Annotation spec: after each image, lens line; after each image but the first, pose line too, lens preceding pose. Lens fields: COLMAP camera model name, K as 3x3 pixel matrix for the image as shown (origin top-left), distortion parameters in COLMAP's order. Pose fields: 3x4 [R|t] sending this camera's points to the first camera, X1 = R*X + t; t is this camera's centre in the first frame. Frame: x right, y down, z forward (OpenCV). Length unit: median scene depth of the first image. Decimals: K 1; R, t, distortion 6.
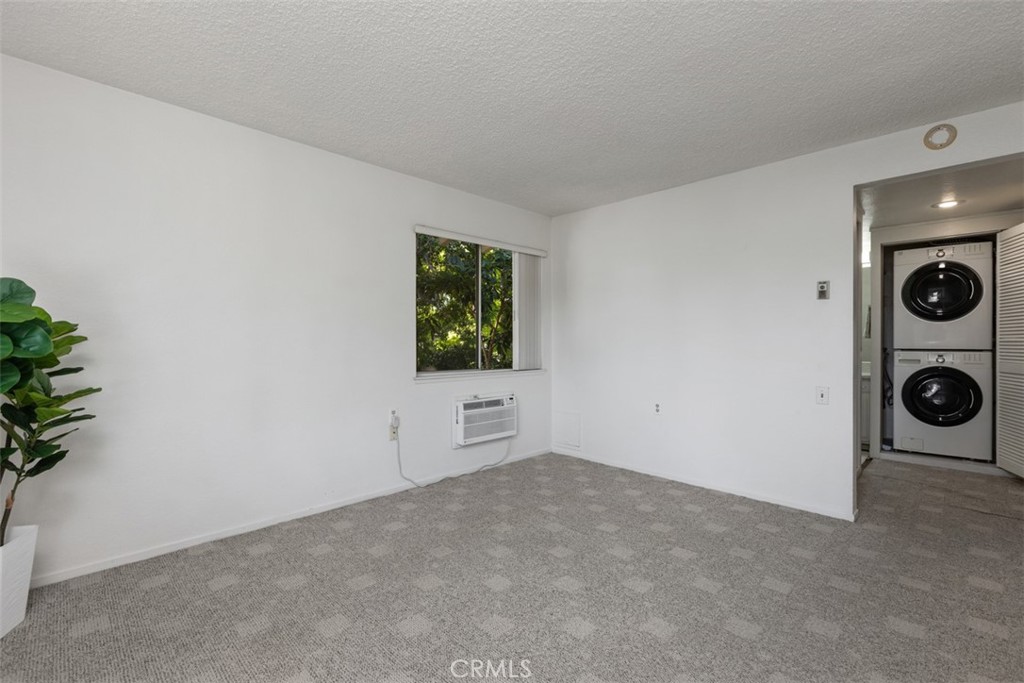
lens RADIAL K [[454.3, 0, 516.5], [0, 454.3, 341.8], [0, 0, 1]] dist [0.003009, -0.000107]
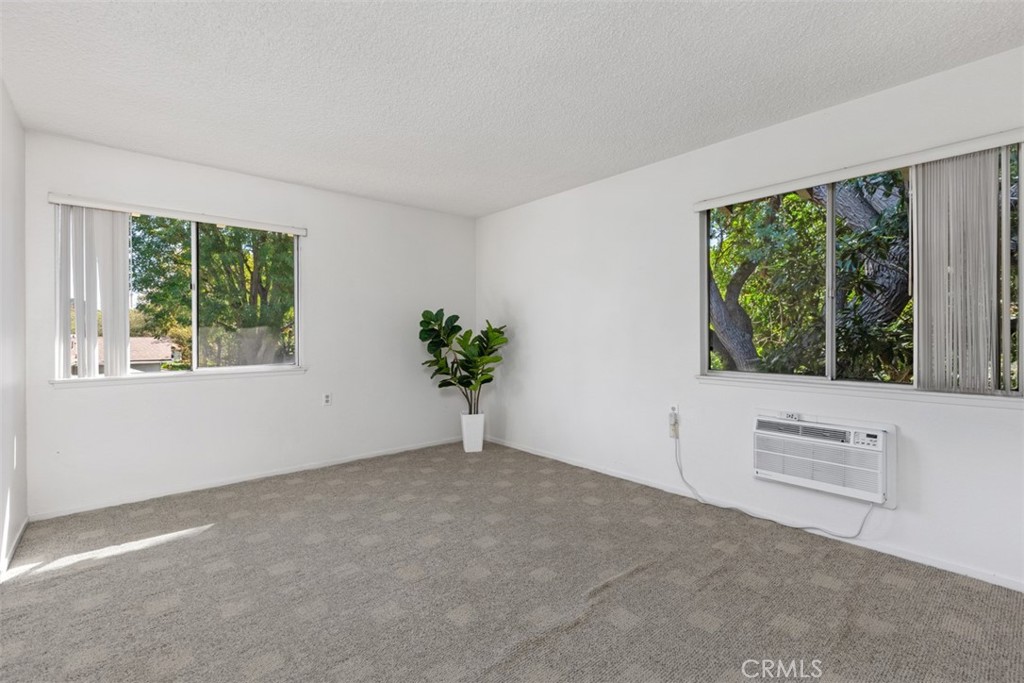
lens RADIAL K [[454.3, 0, 516.5], [0, 454.3, 341.8], [0, 0, 1]] dist [0.003009, -0.000107]
pose [[-0.061576, 0.009265, -0.998059, 0.781843], [-0.002750, 0.999952, 0.009453, 0.006272], [0.998099, 0.003327, -0.061547, 0.809281]]
